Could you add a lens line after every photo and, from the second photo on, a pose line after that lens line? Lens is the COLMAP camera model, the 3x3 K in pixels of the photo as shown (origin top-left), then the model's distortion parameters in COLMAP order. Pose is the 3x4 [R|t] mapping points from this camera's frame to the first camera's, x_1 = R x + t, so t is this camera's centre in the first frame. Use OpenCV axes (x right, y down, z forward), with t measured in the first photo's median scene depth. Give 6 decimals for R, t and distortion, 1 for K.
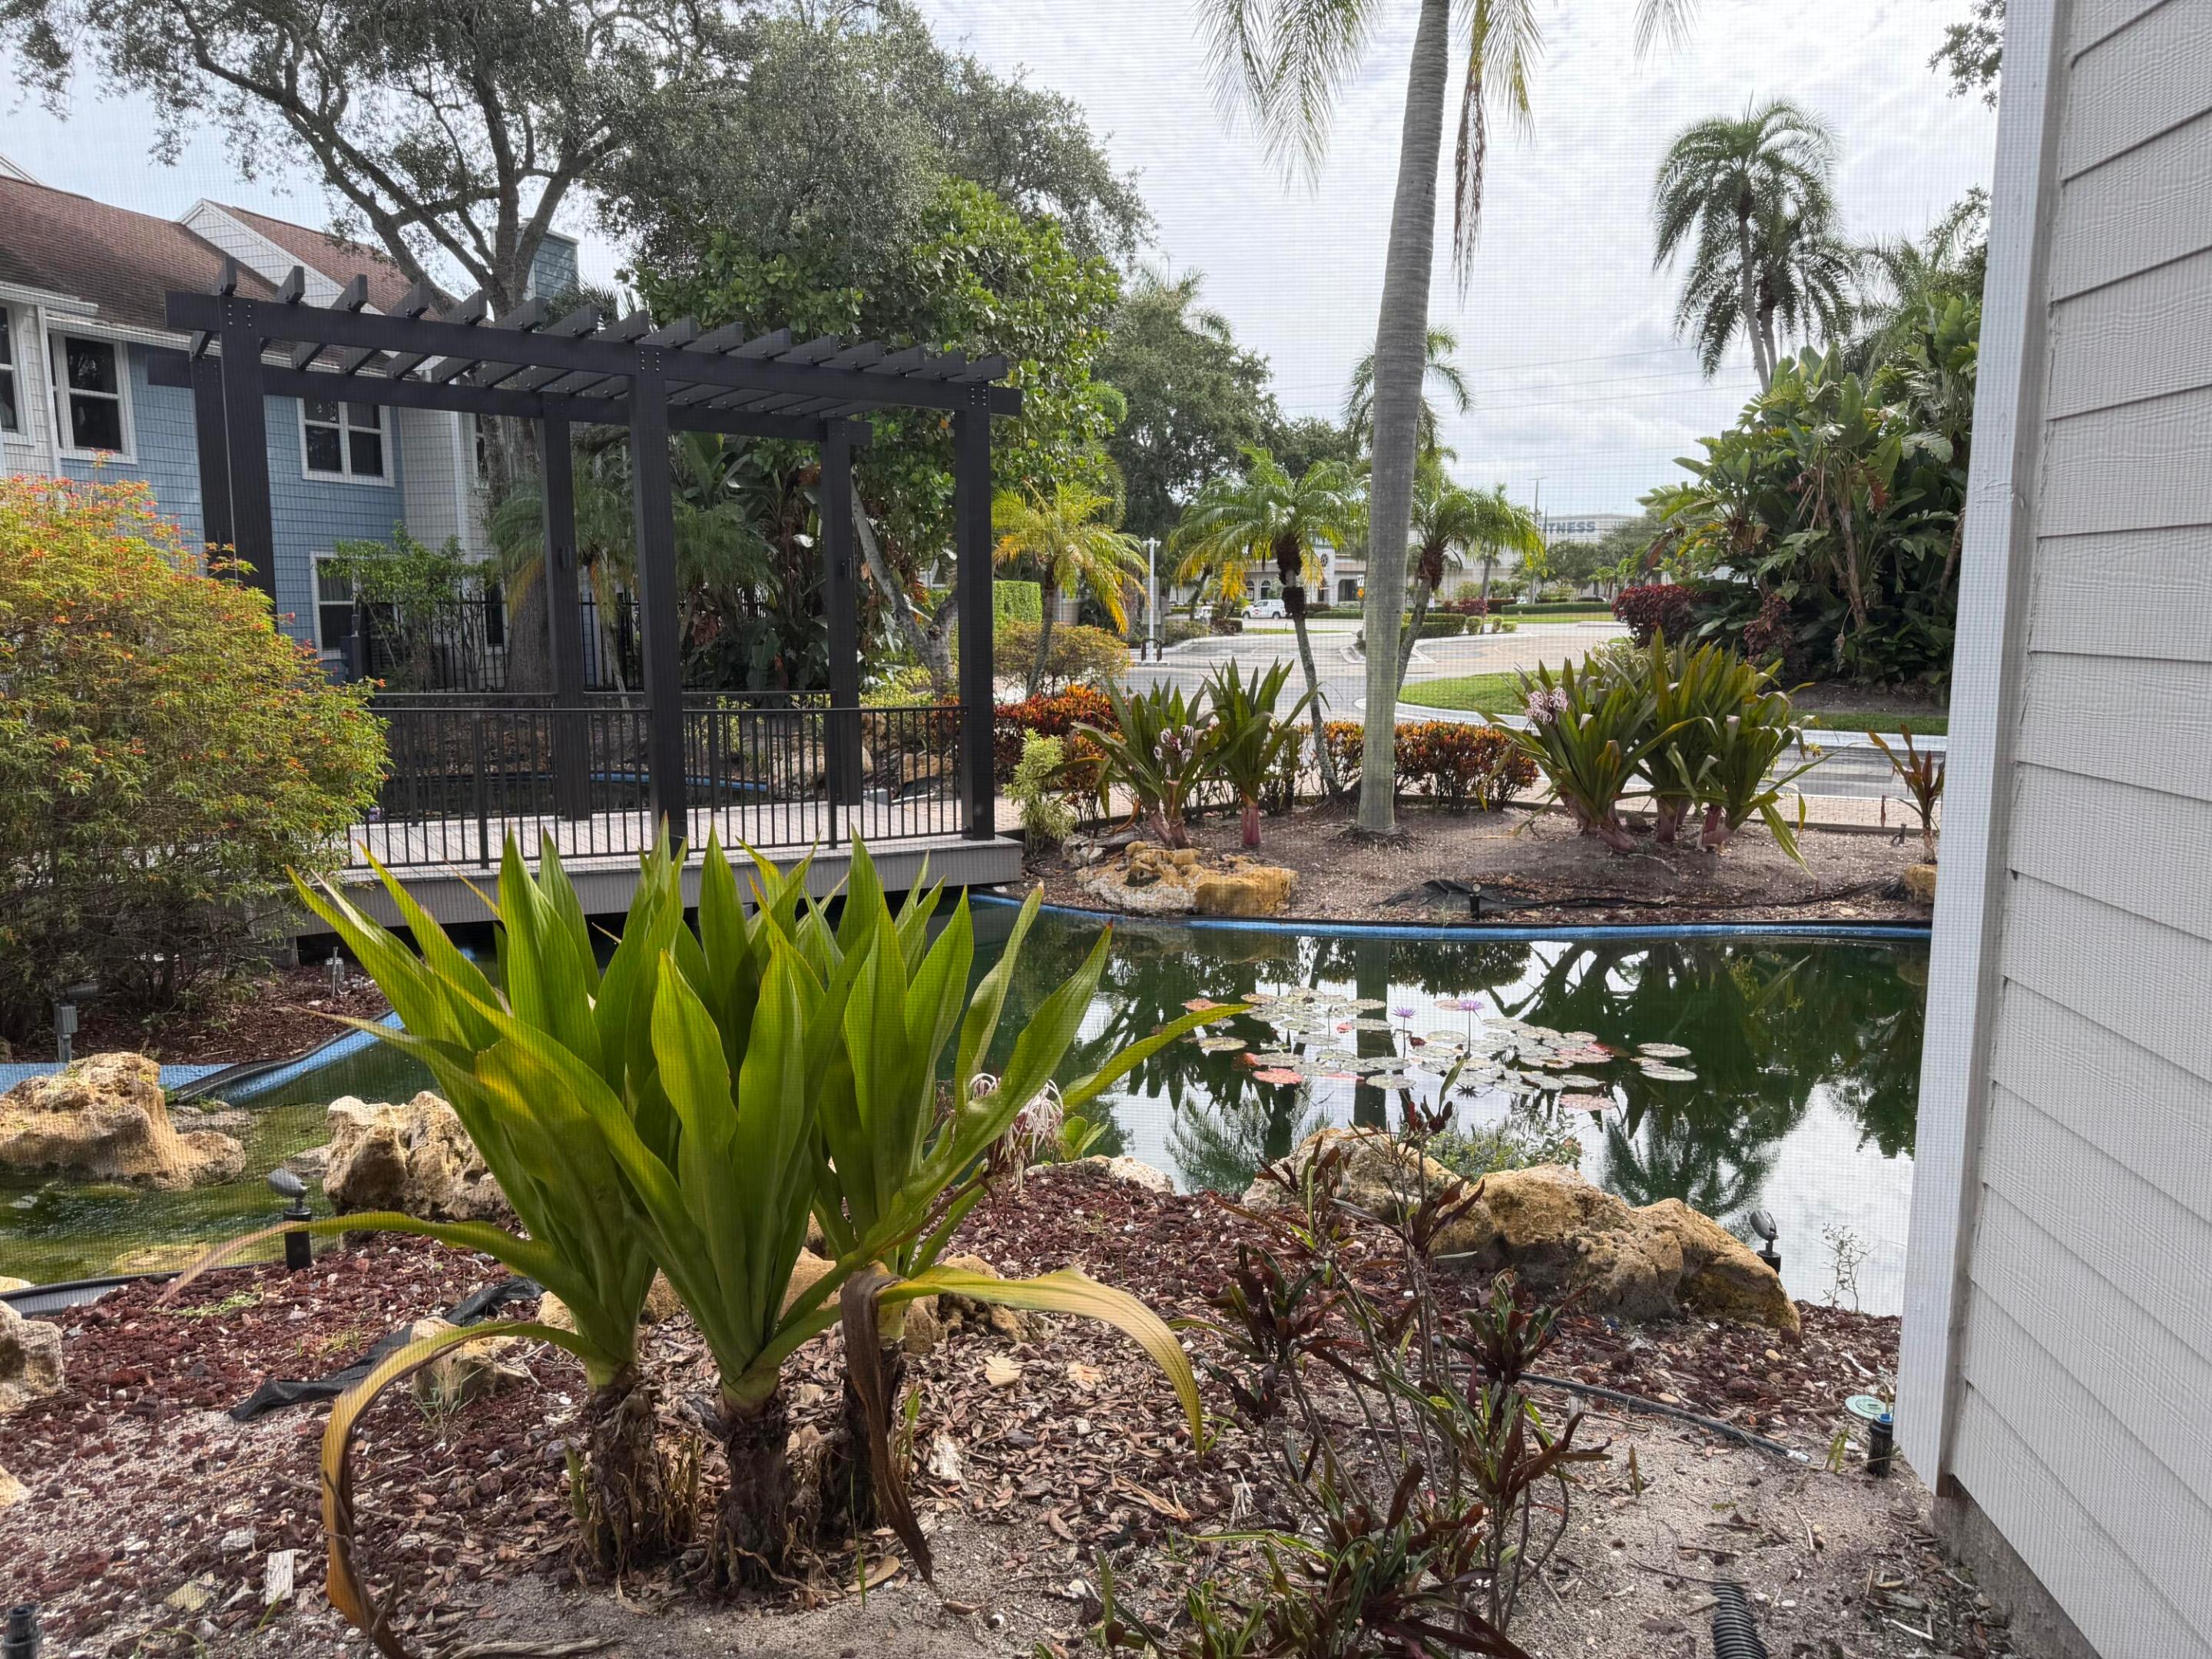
lens RADIAL K [[1548.5, 0, 1103.8], [0, 1548.5, 822.3], [0, 0, 1]] dist [0.099811, -0.132902]
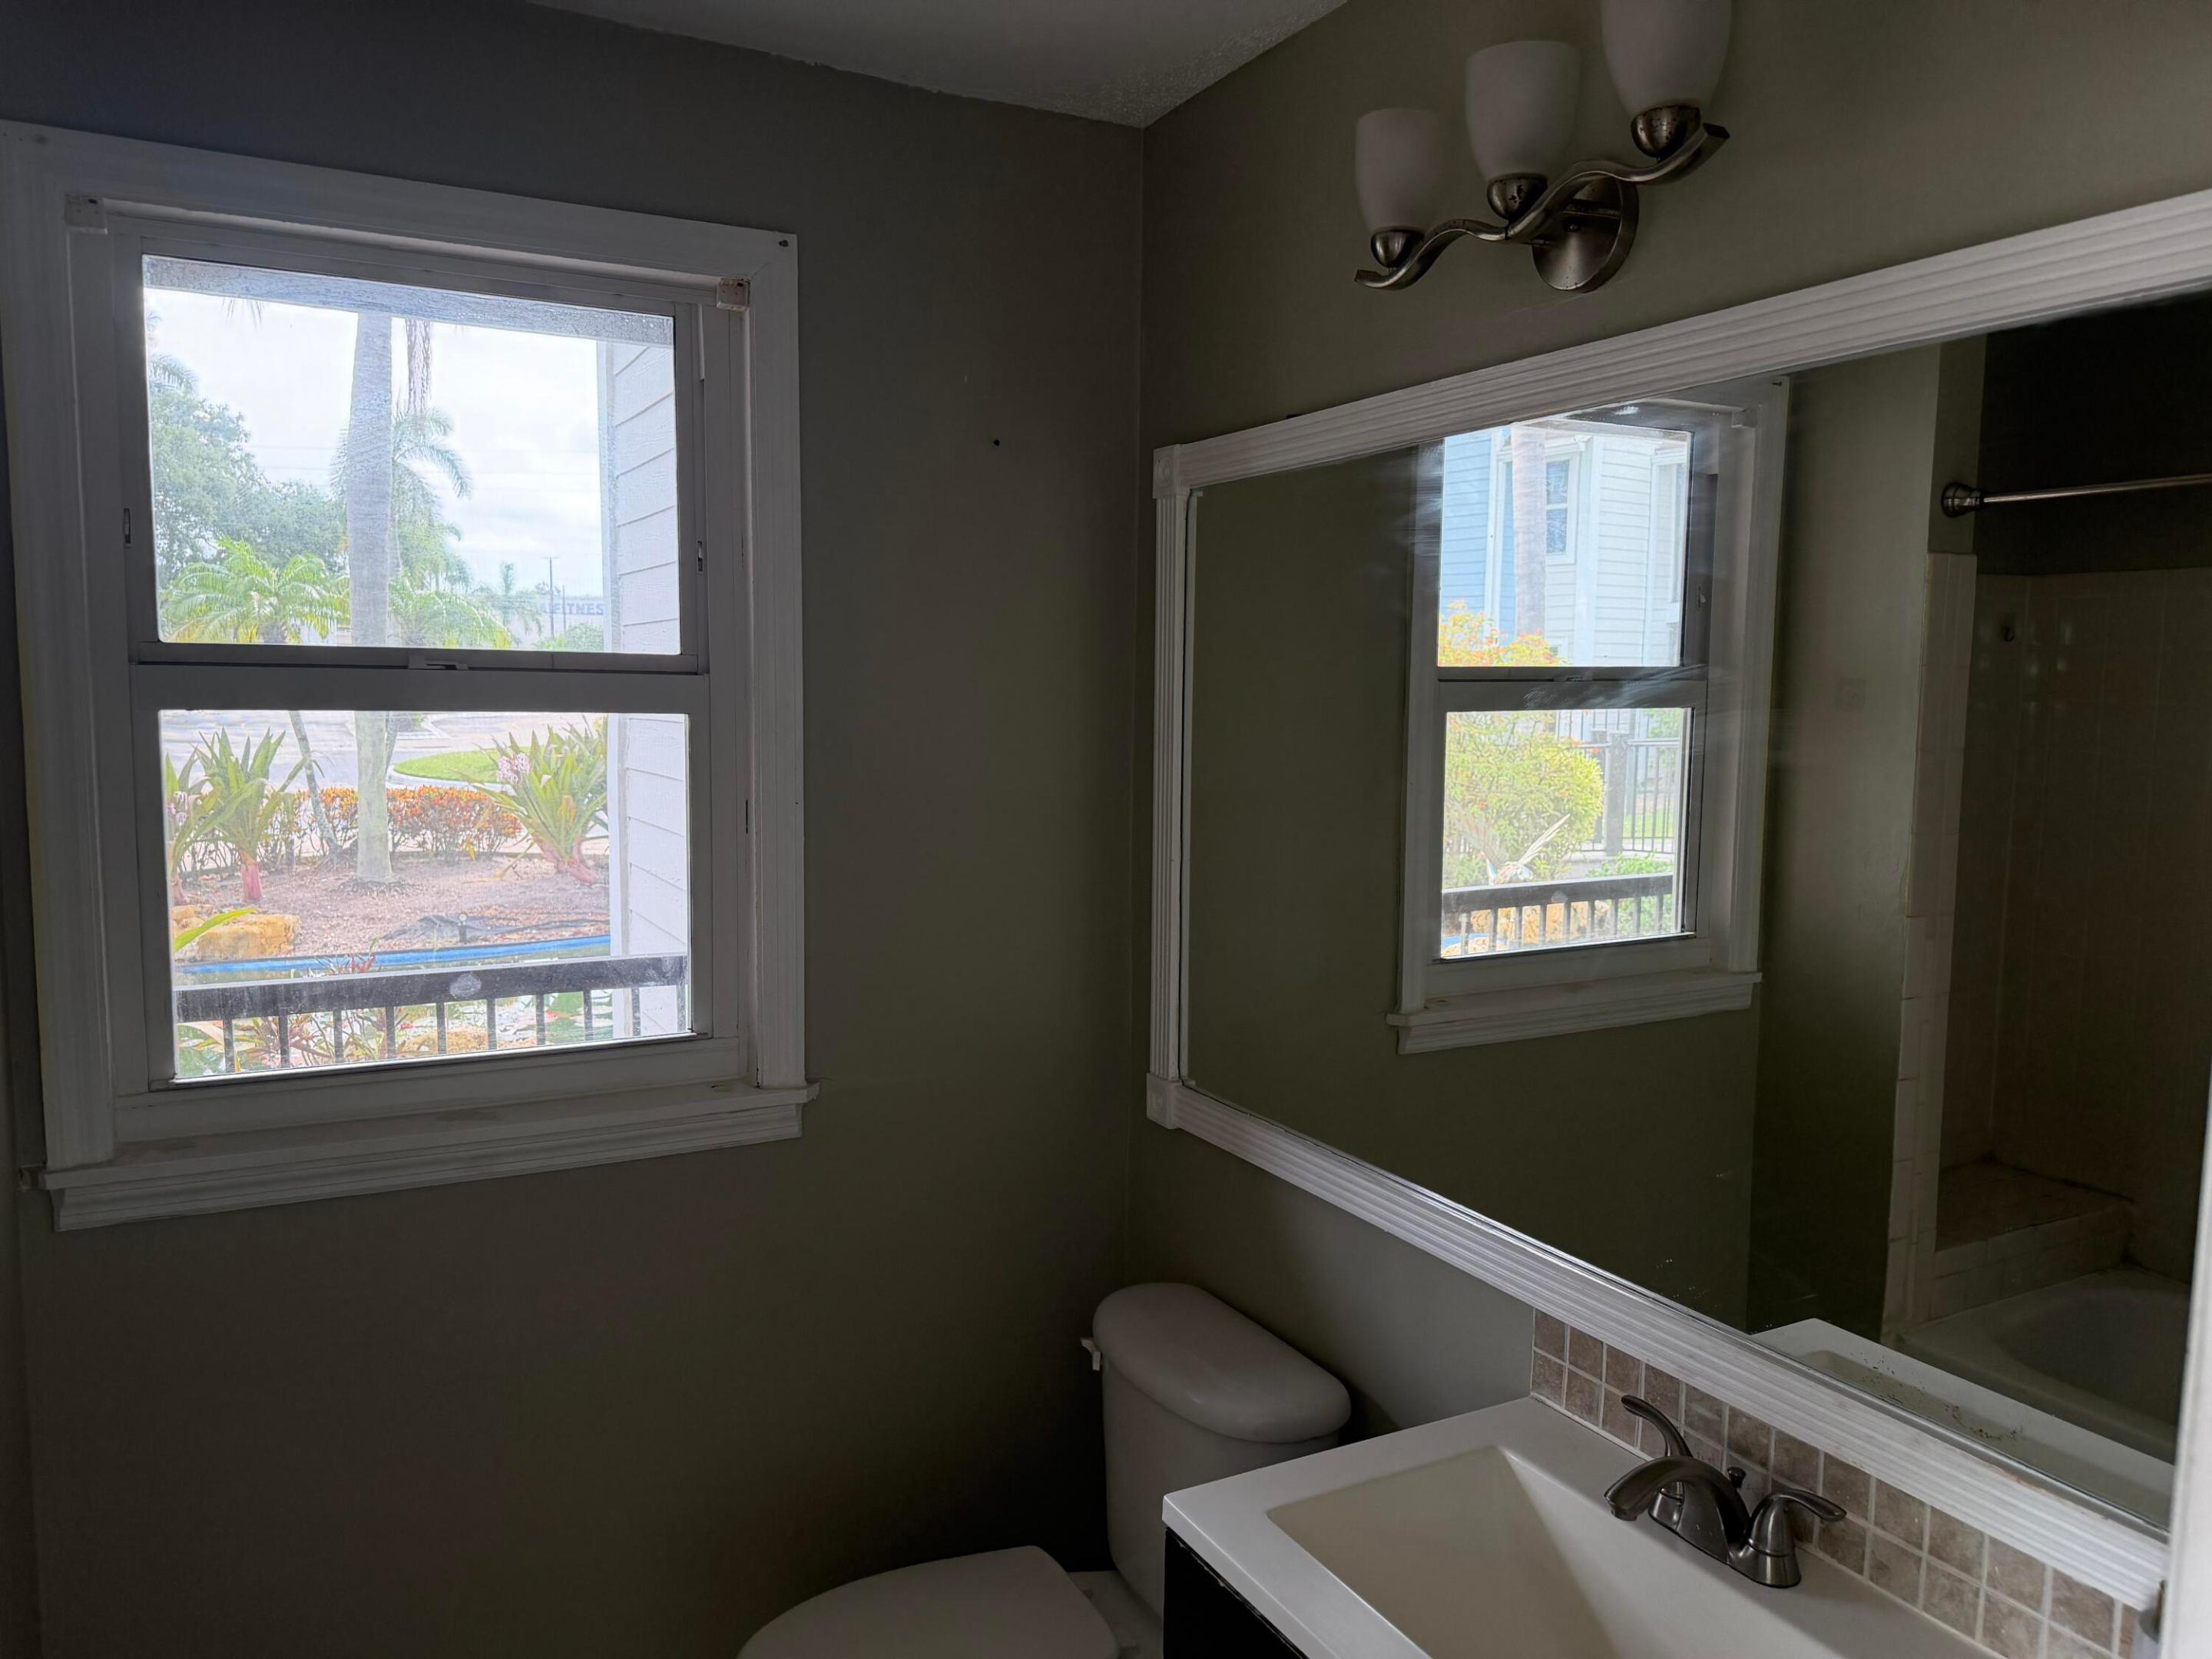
lens RADIAL K [[1610.8, 0, 1102.1], [0, 1610.8, 860.4], [0, 0, 1]] dist [0.030556, 0.002190]
pose [[0.836797, -0.047343, 0.545462, -0.026907], [0.061621, 0.998068, -0.007908, 0.031632], [-0.544034, 0.040230, 0.838098, -0.286325]]
